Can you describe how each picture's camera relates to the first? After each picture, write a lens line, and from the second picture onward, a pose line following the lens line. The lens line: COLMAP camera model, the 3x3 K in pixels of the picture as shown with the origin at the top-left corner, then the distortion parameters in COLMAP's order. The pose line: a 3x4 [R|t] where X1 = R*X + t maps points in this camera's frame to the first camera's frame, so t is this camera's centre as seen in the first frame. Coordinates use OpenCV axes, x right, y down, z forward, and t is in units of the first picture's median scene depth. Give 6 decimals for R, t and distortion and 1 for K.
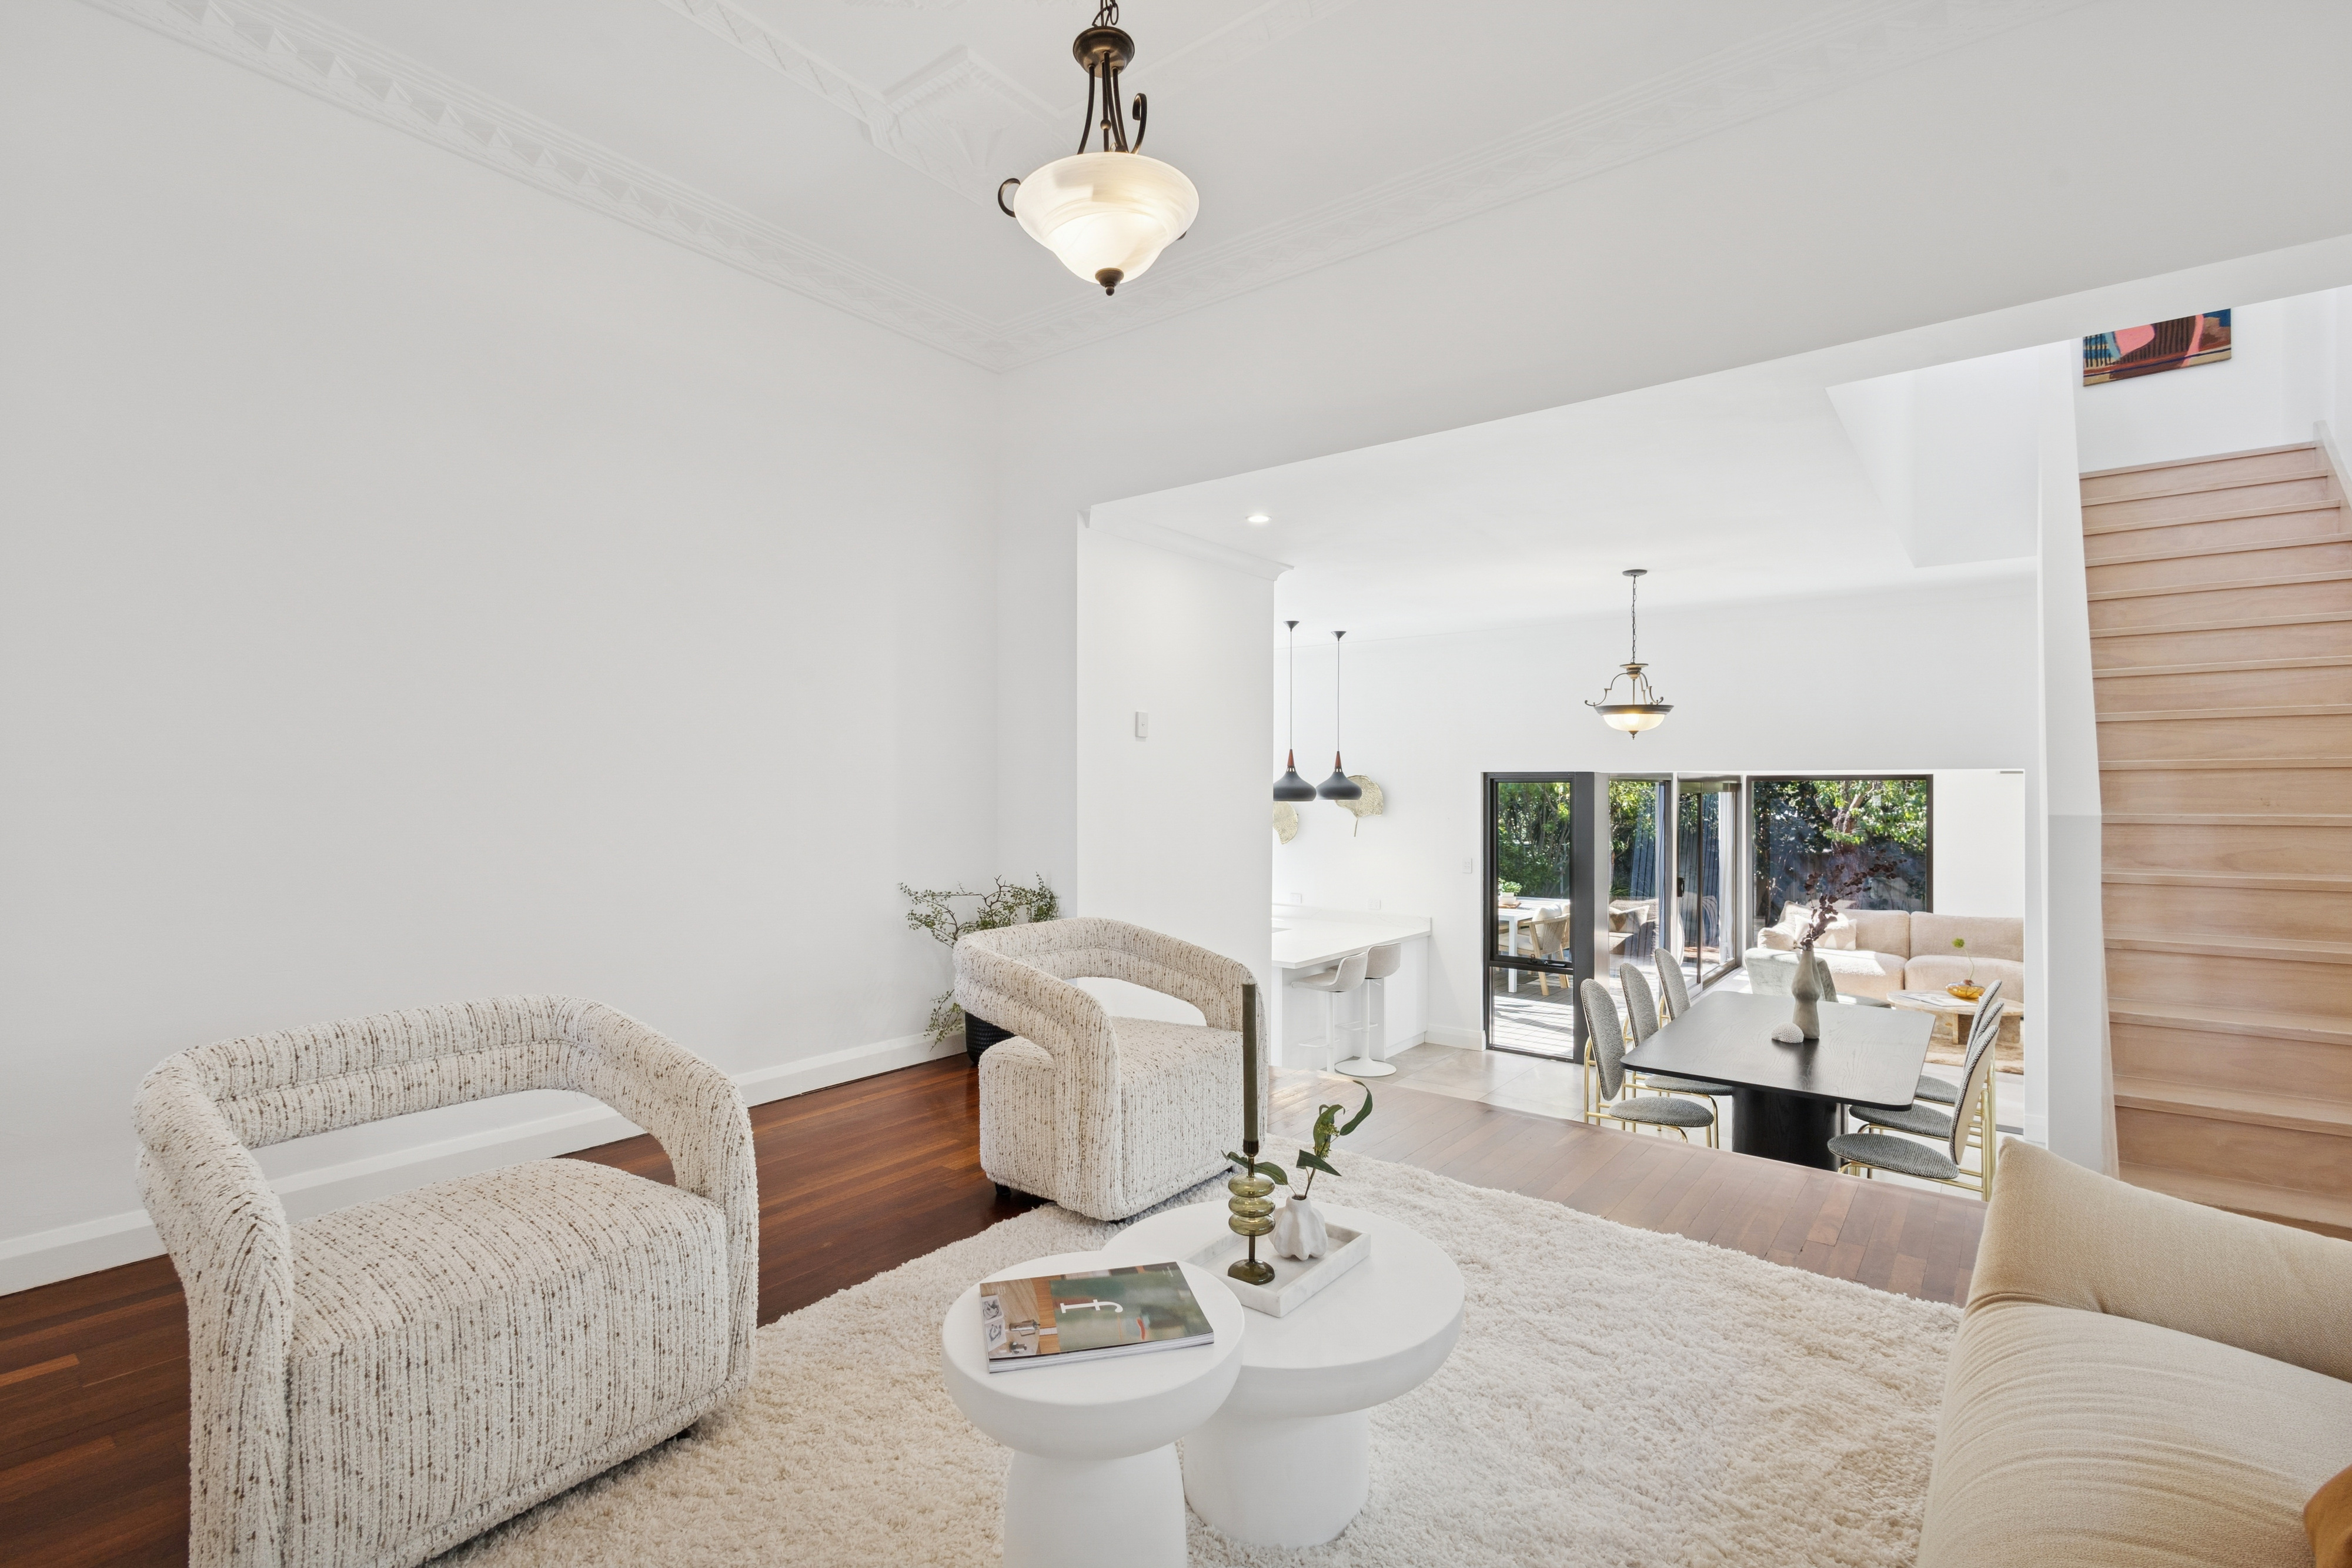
lens RADIAL K [[1084.9, 0, 1165.3], [0, 1084.9, 783.0], [0, 0, 1]] dist [0.010689, -0.003338]
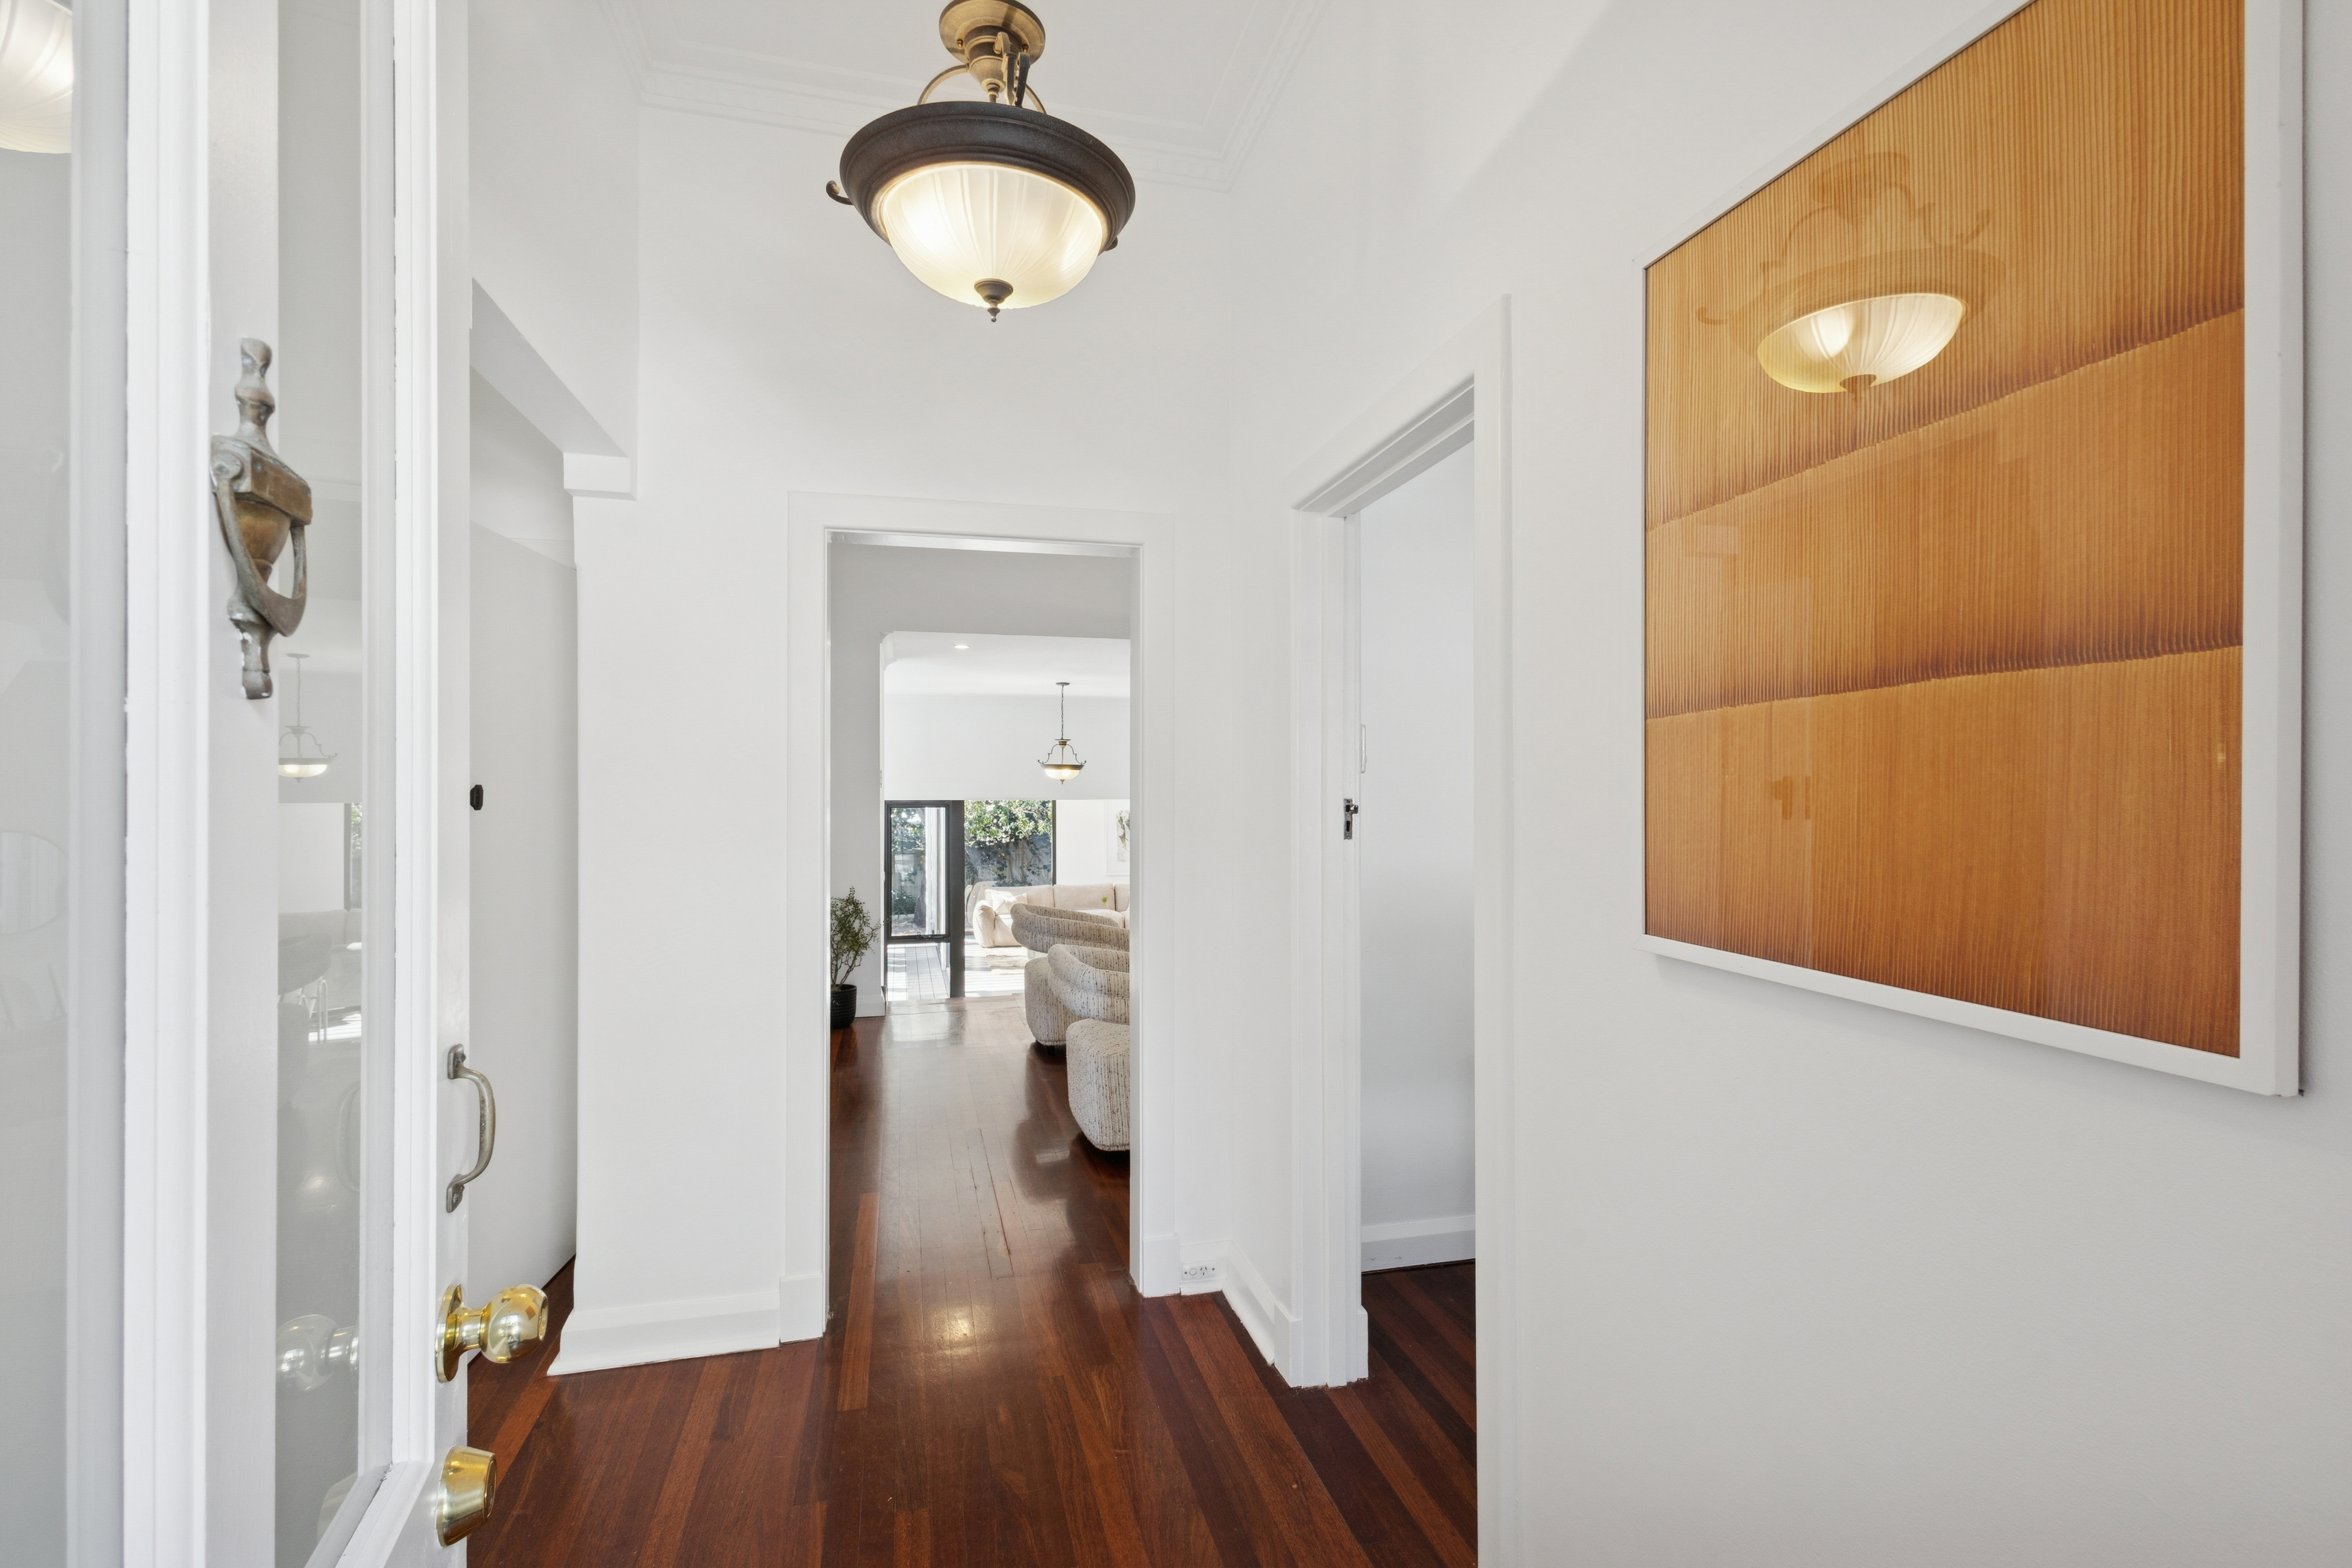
lens RADIAL K [[1084.9, 0, 1188.0], [0, 1084.9, 790.4], [0, 0, 1]] dist [0.010689, -0.003338]
pose [[0.606359, -0.003172, 0.795184, -0.535208], [0.002978, 0.999994, 0.001717, -0.023230], [-0.795185, 0.001327, 0.606365, -0.107740]]
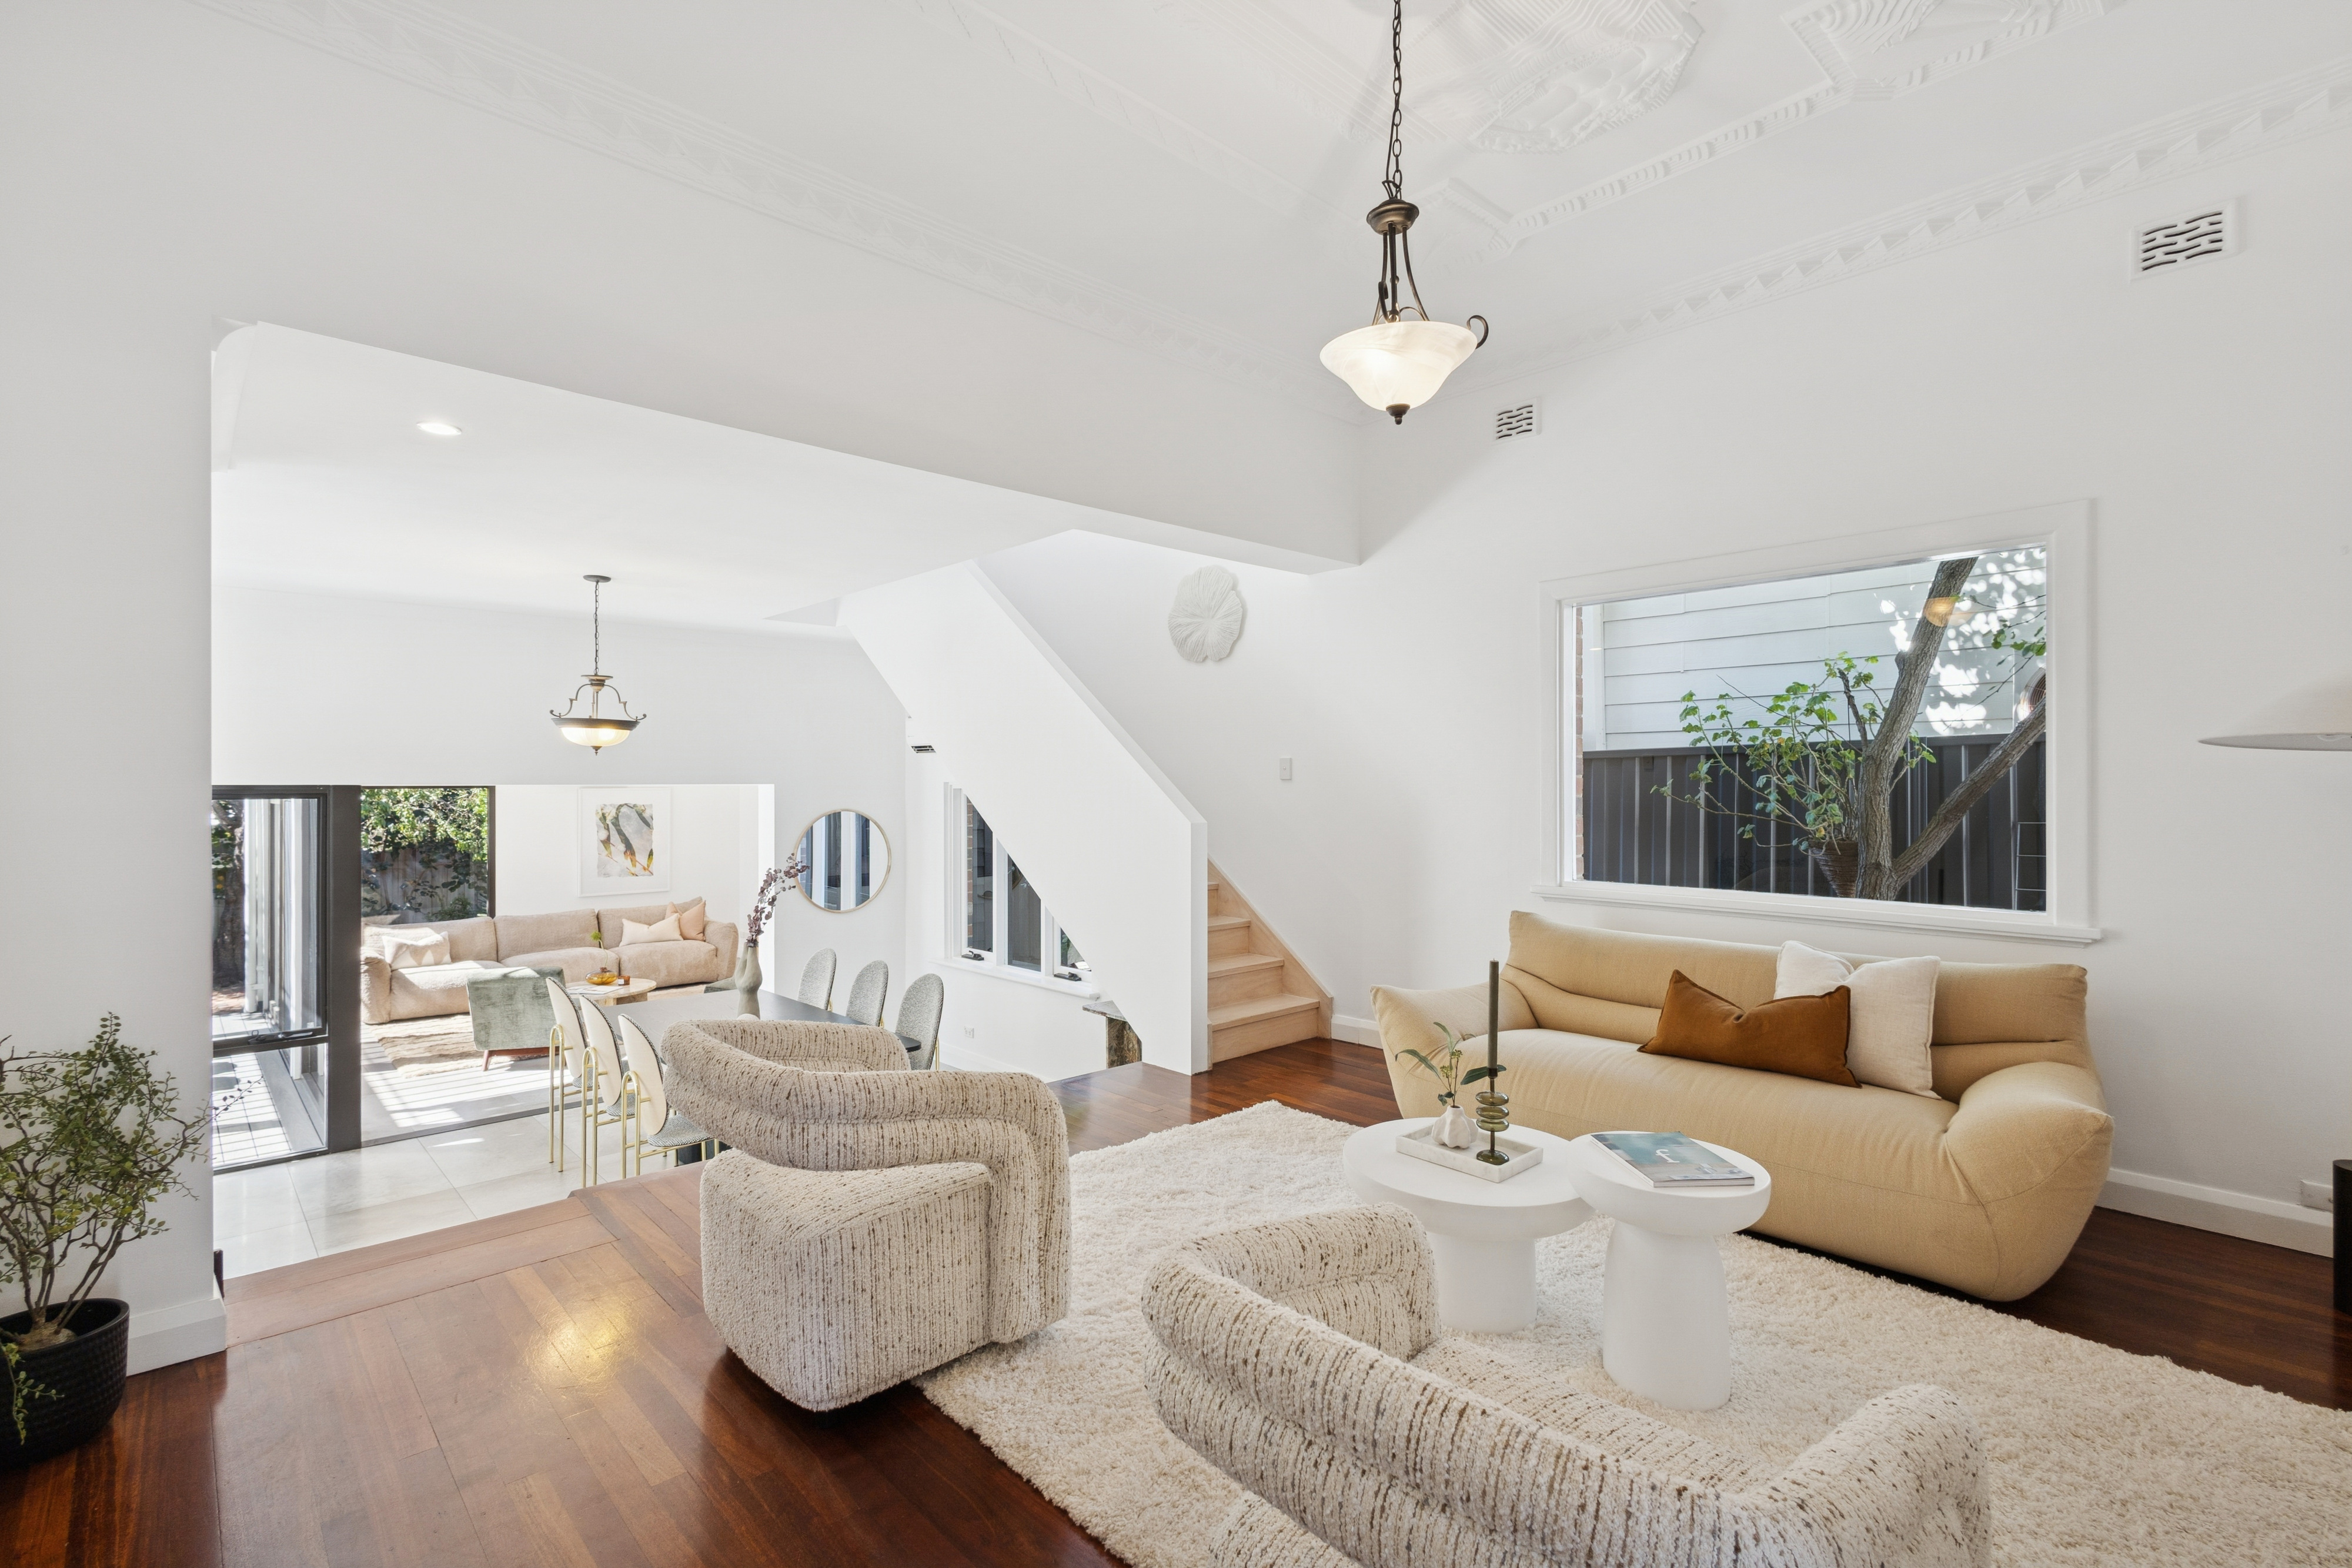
lens RADIAL K [[1084.9, 0, 1183.5], [0, 1084.9, 776.9], [0, 0, 1]] dist [0.010689, -0.003338]
pose [[0.157029, 0.002070, 0.987592, -0.293434], [0.003292, 0.999991, -0.002619, -0.011650], [-0.987588, 0.003662, 0.157021, 0.243139]]
